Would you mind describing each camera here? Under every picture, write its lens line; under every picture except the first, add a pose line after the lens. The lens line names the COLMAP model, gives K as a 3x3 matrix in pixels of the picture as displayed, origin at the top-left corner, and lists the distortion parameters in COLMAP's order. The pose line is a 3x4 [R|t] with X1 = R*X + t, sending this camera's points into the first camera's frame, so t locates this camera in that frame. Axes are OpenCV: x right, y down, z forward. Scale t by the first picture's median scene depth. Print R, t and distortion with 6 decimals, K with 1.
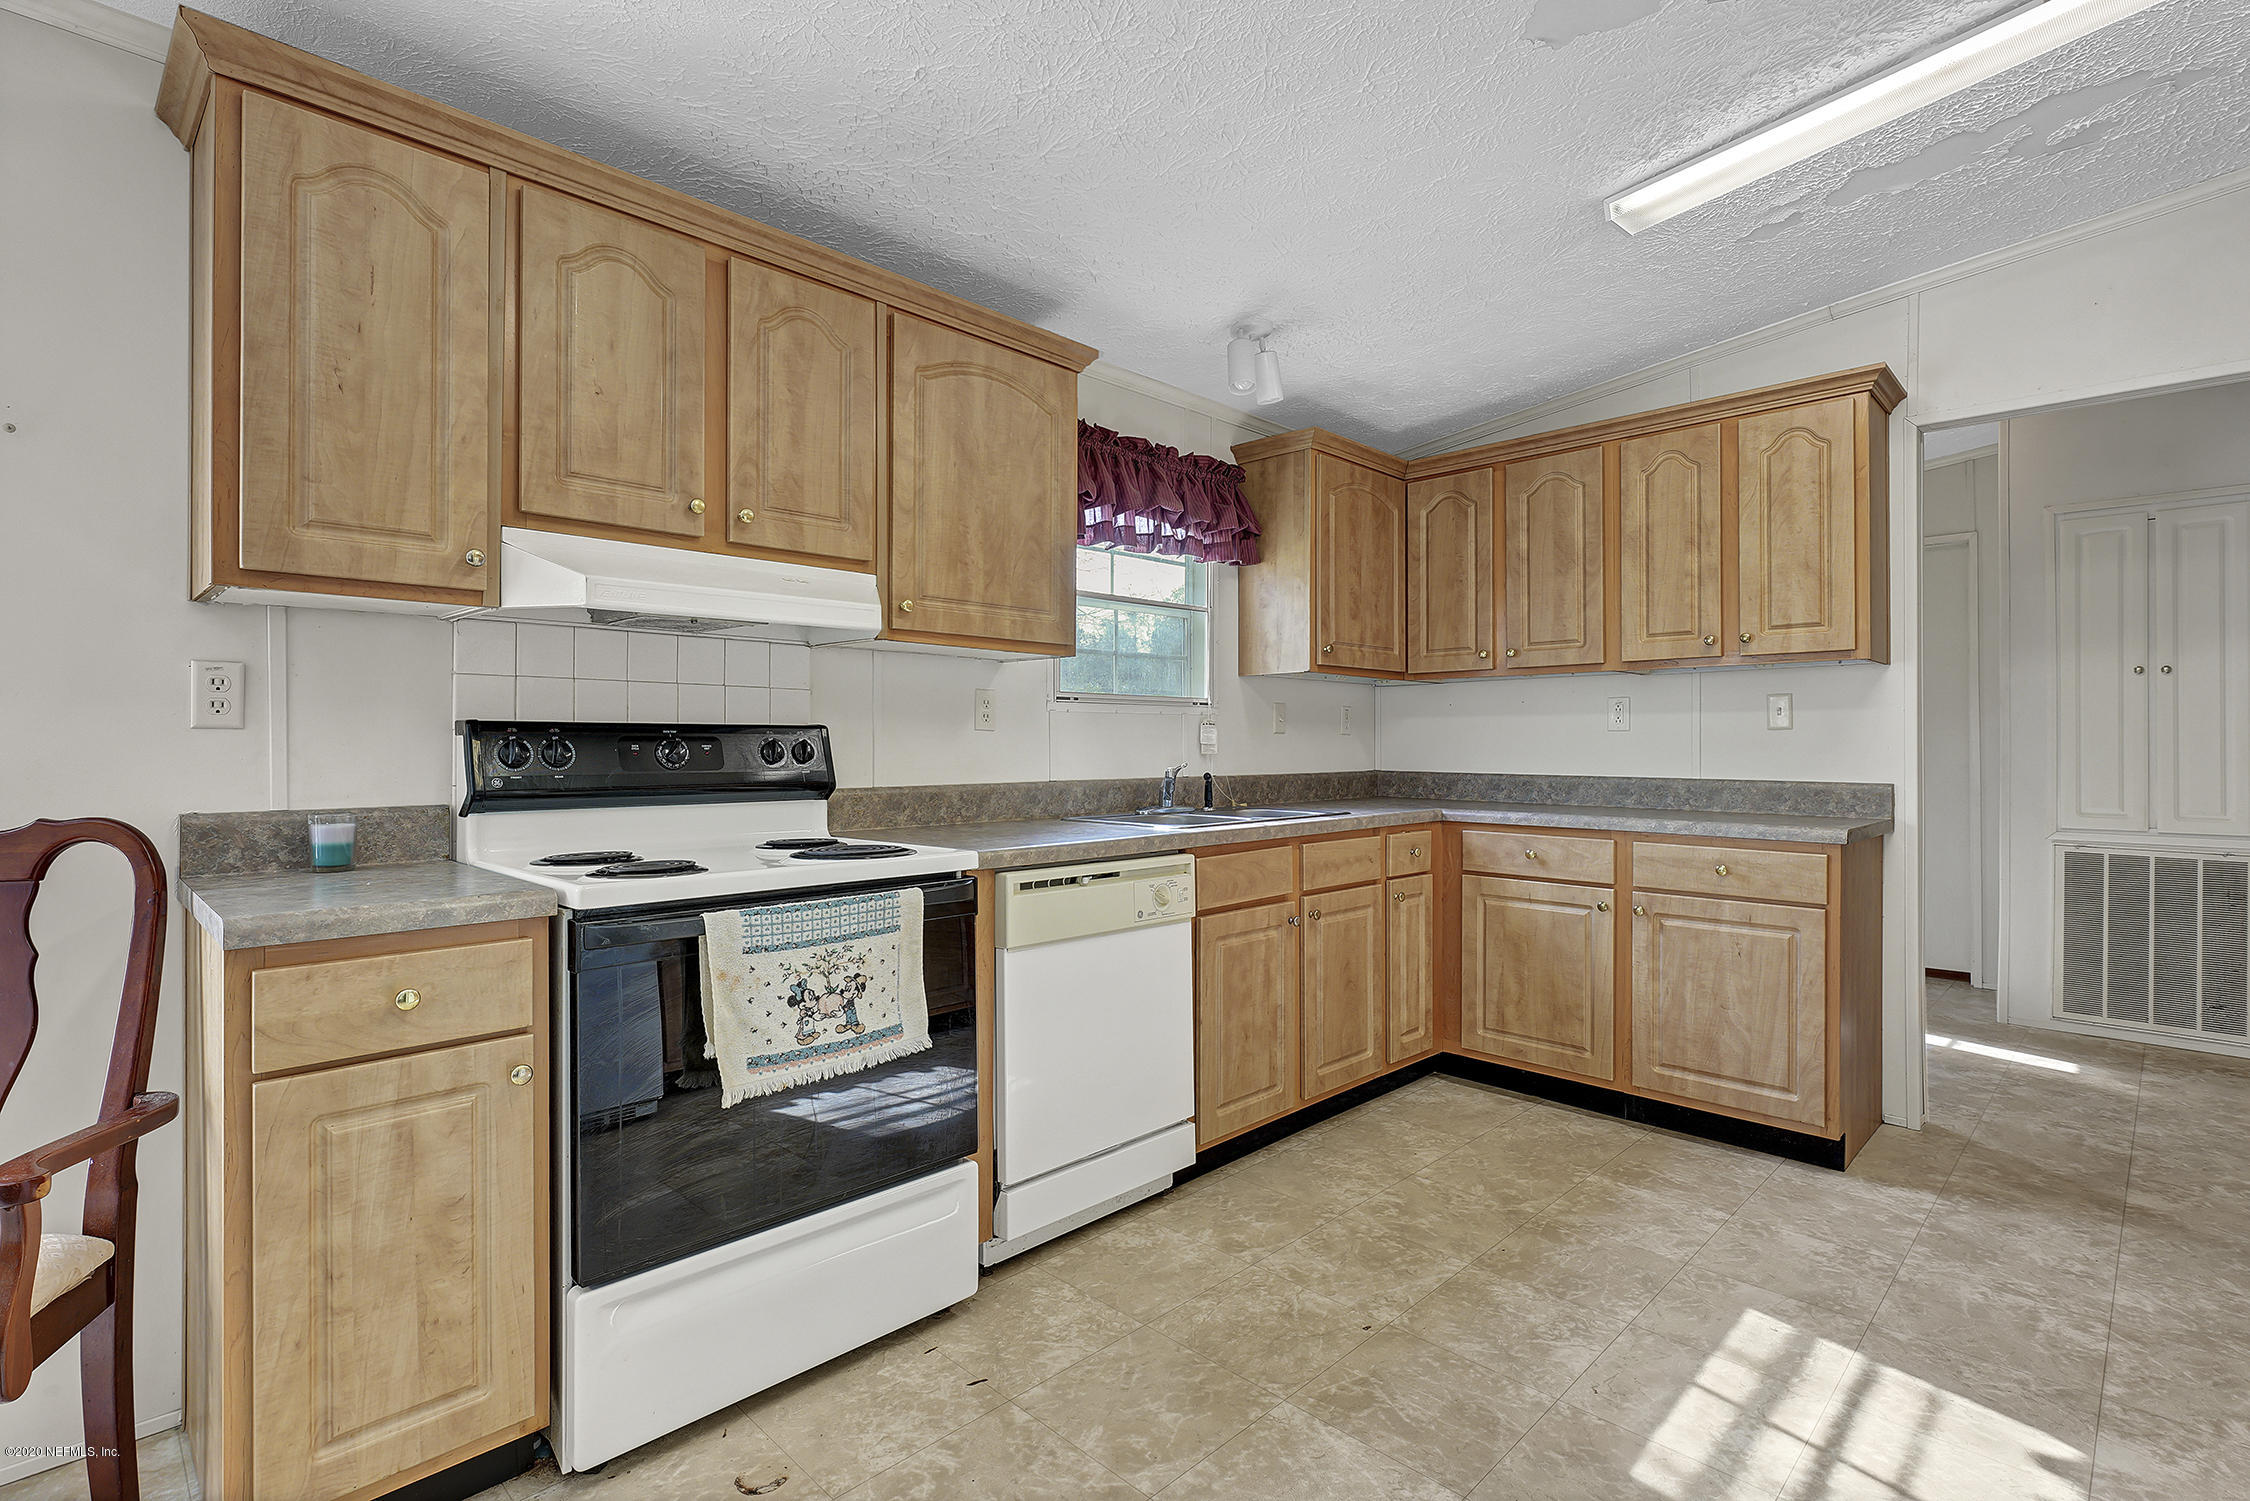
lens RADIAL K [[1046.9, 0, 1126.3], [0, 1046.9, 744.1], [0, 0, 1]] dist [0.002611, 0.000714]
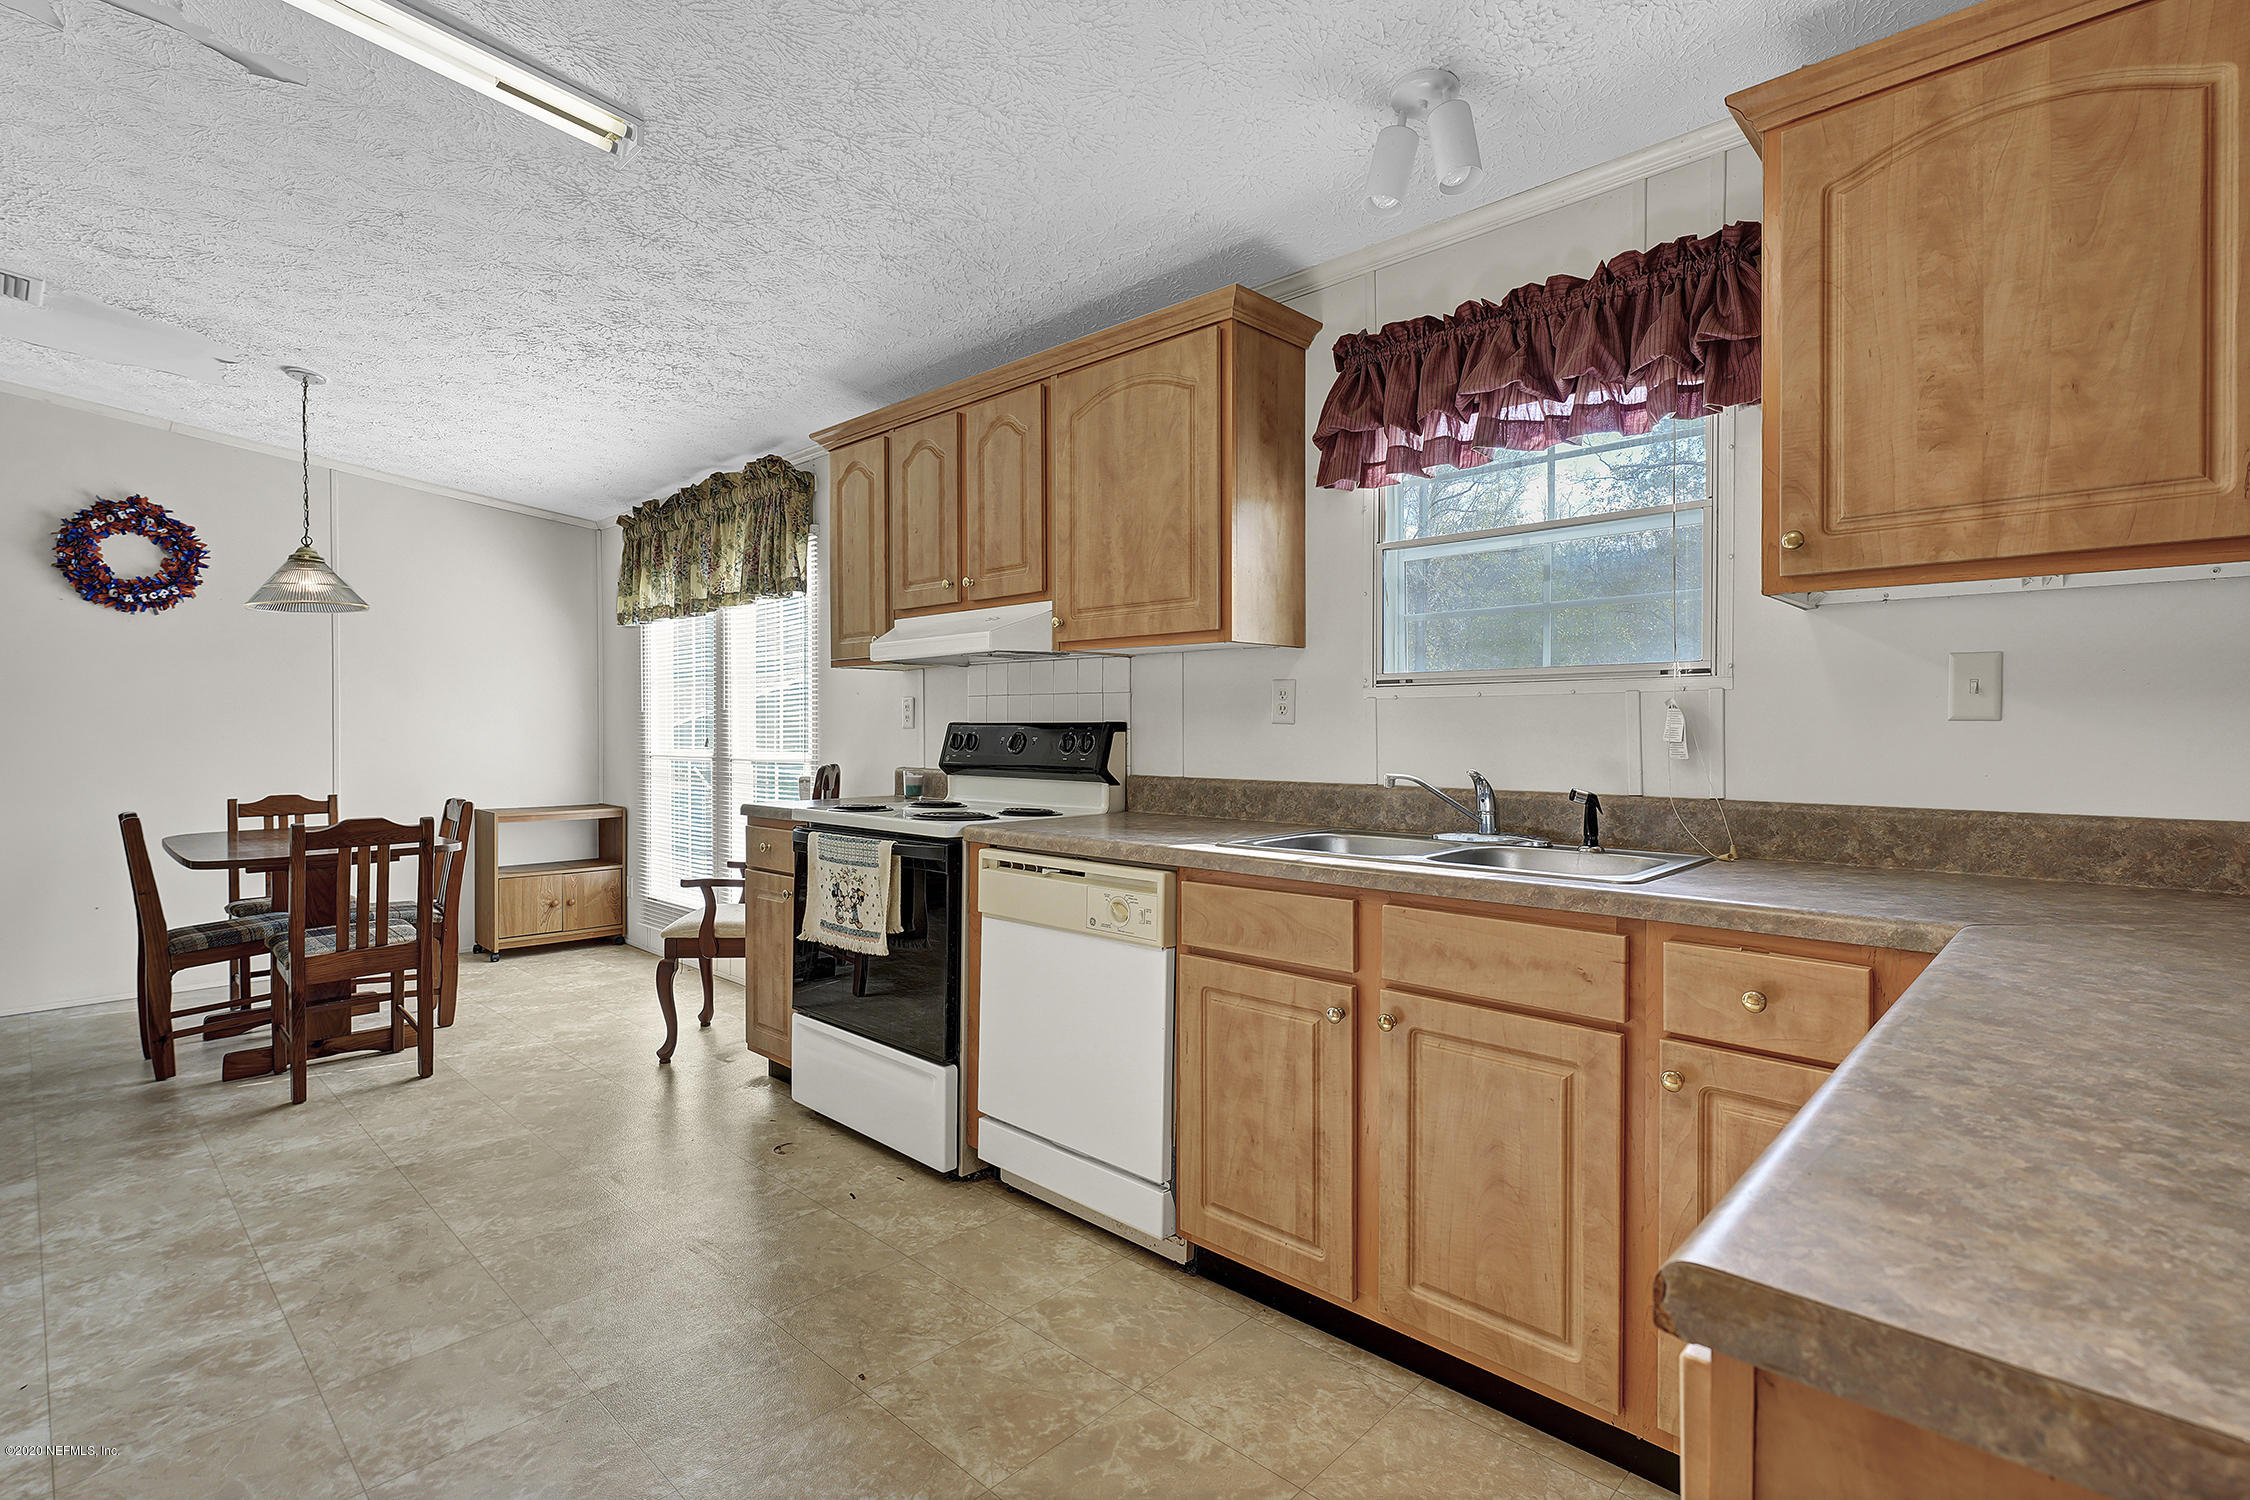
lens RADIAL K [[1046.9, 0, 1074.6], [0, 1046.9, 734.1], [0, 0, 1]] dist [0.002611, 0.000714]
pose [[0.009906, 0.007980, -0.999919, 0.868549], [0.001341, 0.999967, 0.007993, -0.012234], [0.999950, -0.001420, 0.009895, 0.889346]]
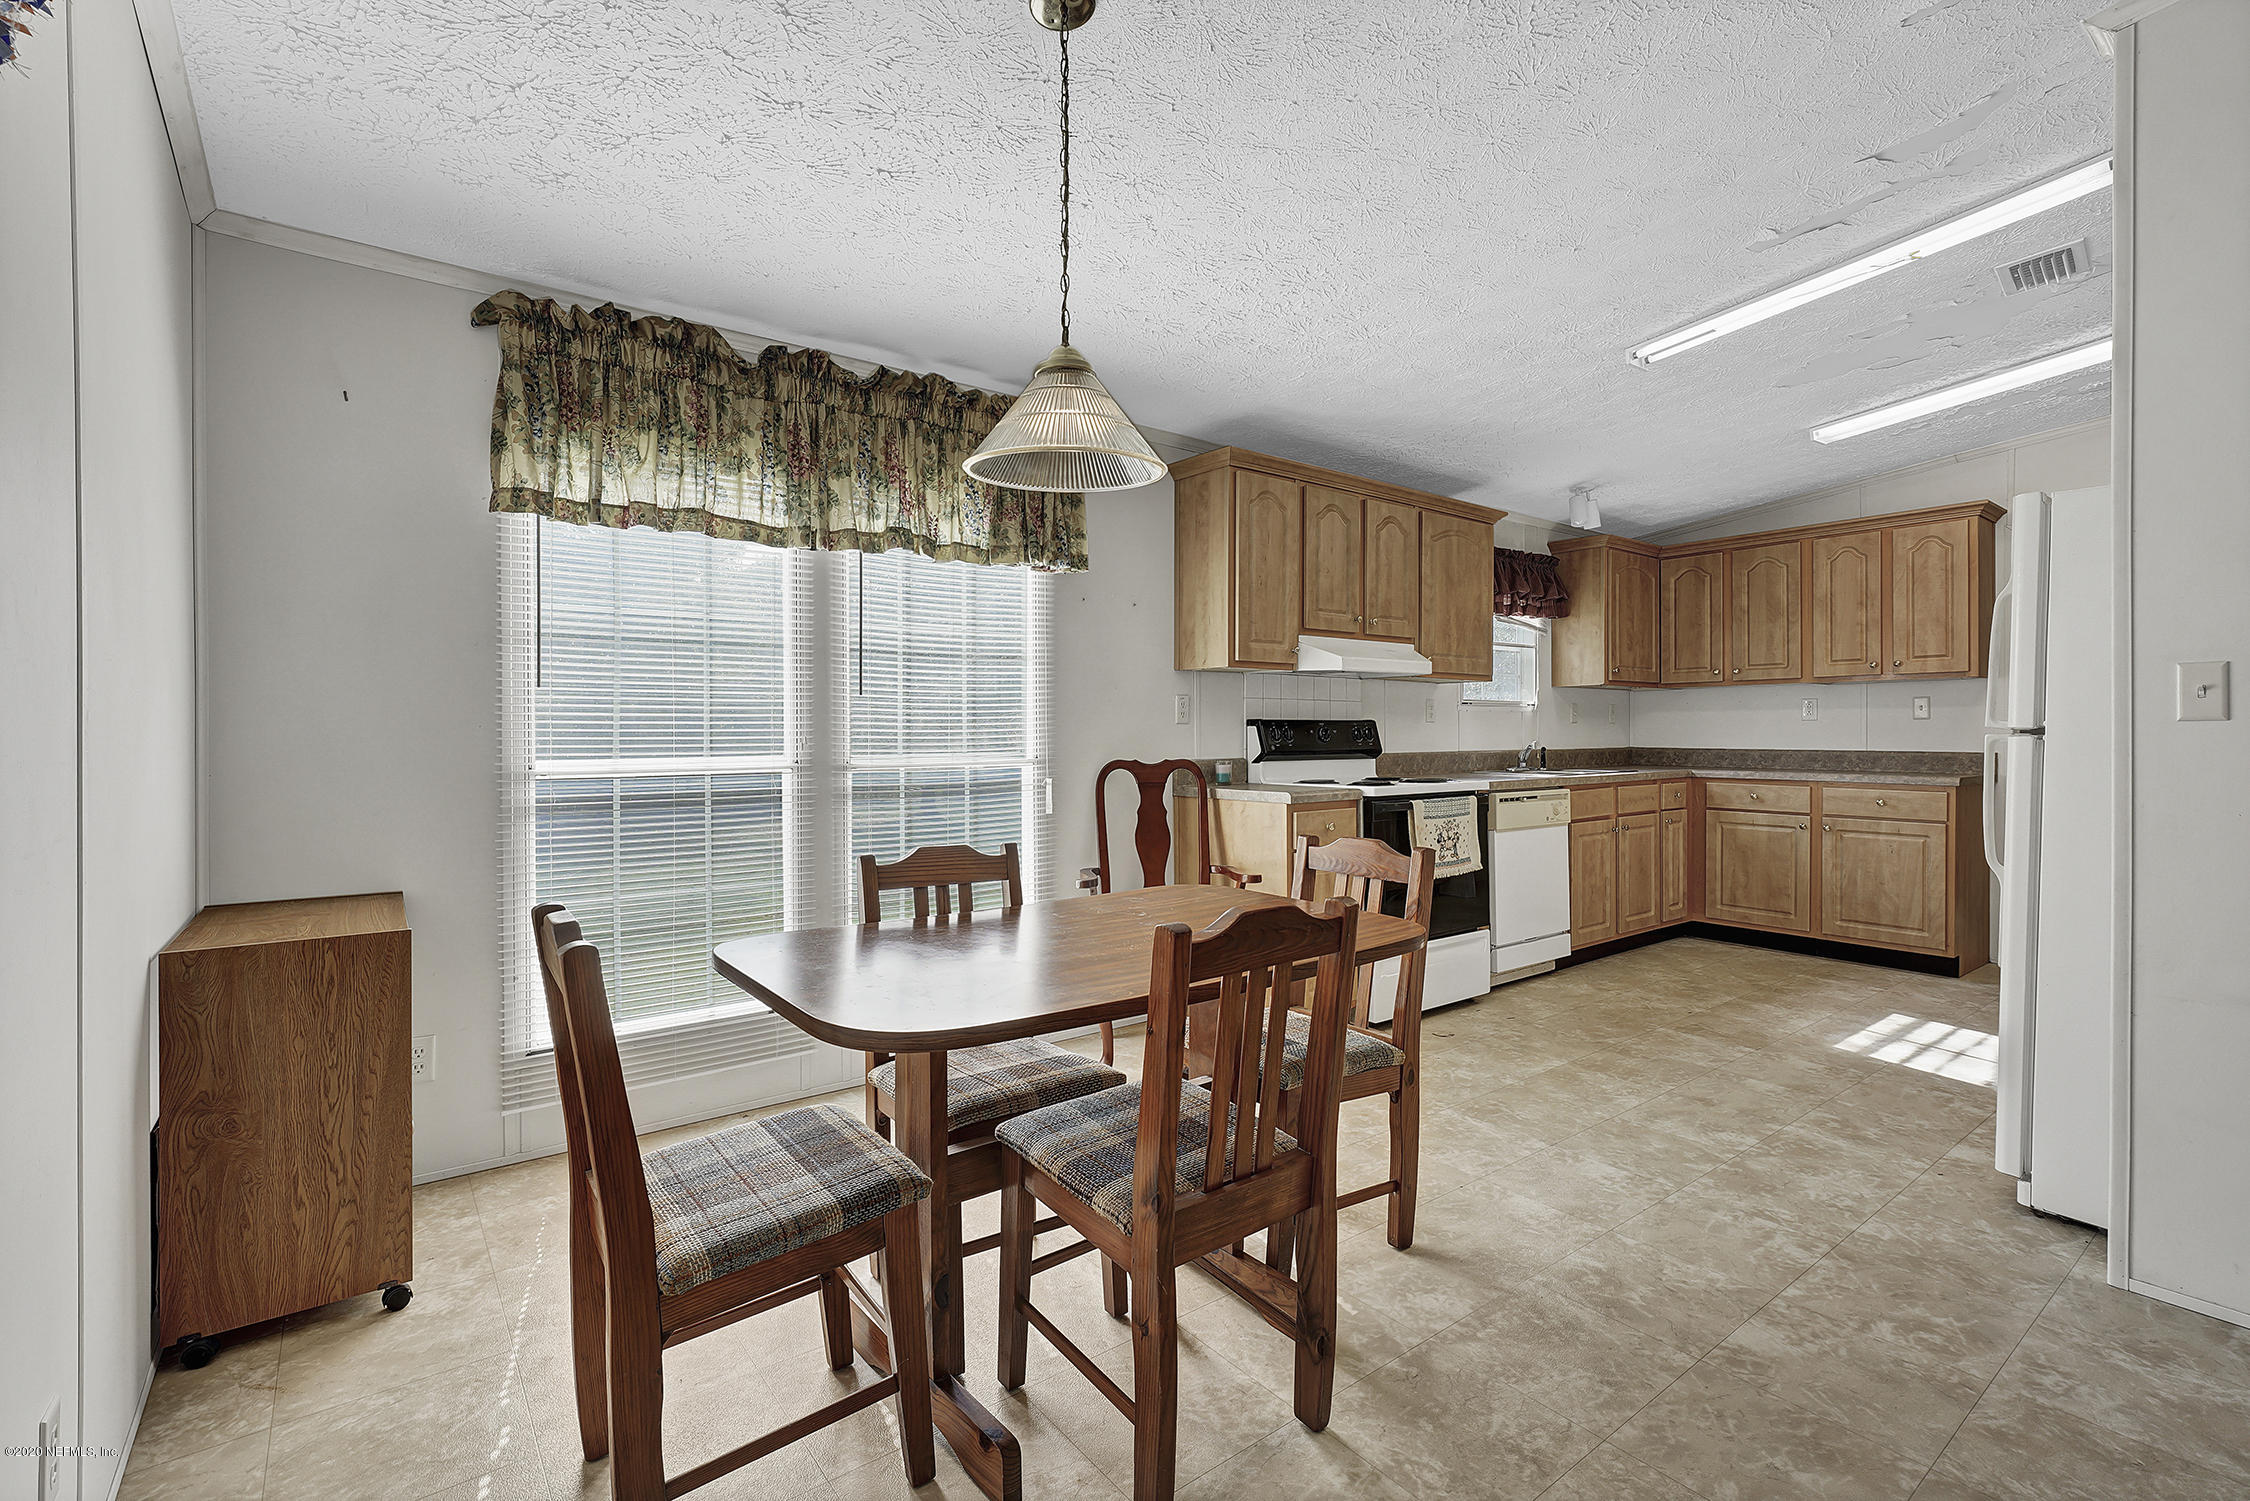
lens RADIAL K [[992.5, 0, 1137.2], [0, 992.5, 738.4], [0, 0, 1]] dist [0.002523, -0.000169]
pose [[0.991449, -0.002621, -0.130471, -0.450963], [0.003418, 0.999977, 0.005885, 0.003033], [0.130452, -0.006280, 0.991435, -0.816956]]
